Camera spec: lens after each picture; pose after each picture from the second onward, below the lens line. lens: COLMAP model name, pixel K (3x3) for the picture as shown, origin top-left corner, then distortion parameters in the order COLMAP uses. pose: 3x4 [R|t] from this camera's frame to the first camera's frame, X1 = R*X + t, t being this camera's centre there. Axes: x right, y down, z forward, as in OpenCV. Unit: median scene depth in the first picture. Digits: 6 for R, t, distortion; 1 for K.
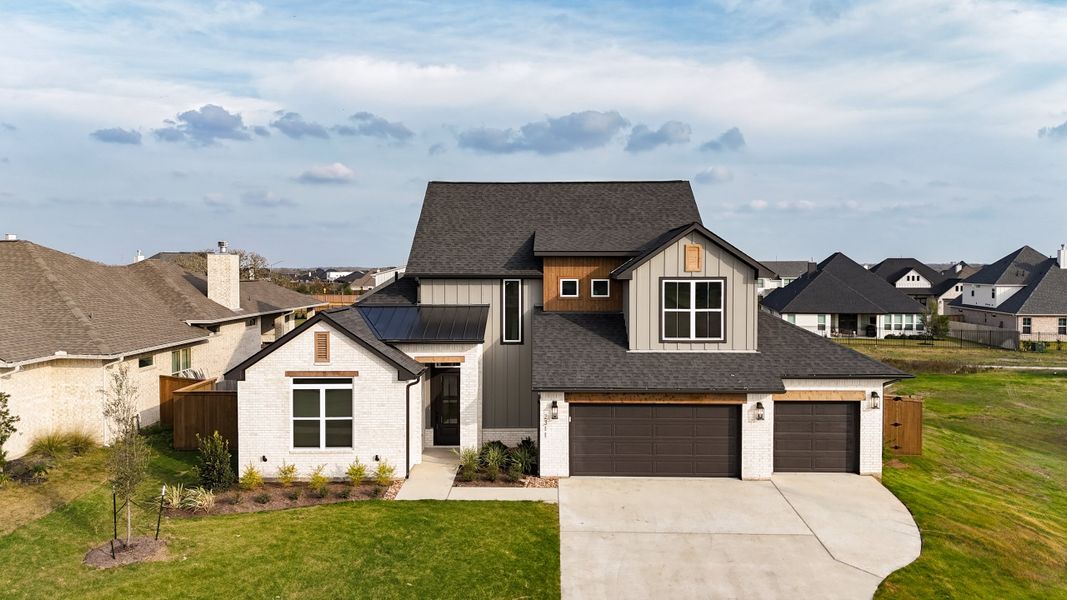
lens RADIAL K [[823.3, 0, 505.6], [0, 823.3, 286.4], [0, 0, 1]] dist [0.040927, -0.023928]
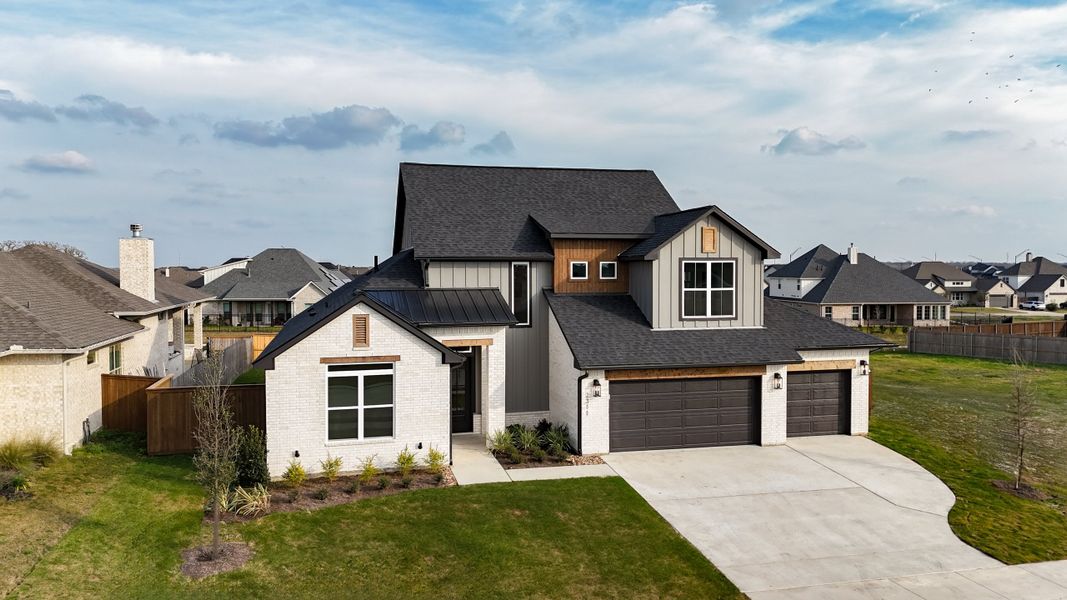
lens RADIAL K [[823.3, 0, 510.8], [0, 823.3, 287.4], [0, 0, 1]] dist [0.040927, -0.023928]
pose [[0.962319, -0.006586, 0.271843, -0.288104], [0.007073, 0.999975, -0.000815, 0.023987], [-0.271831, 0.002707, 0.962341, 0.048496]]
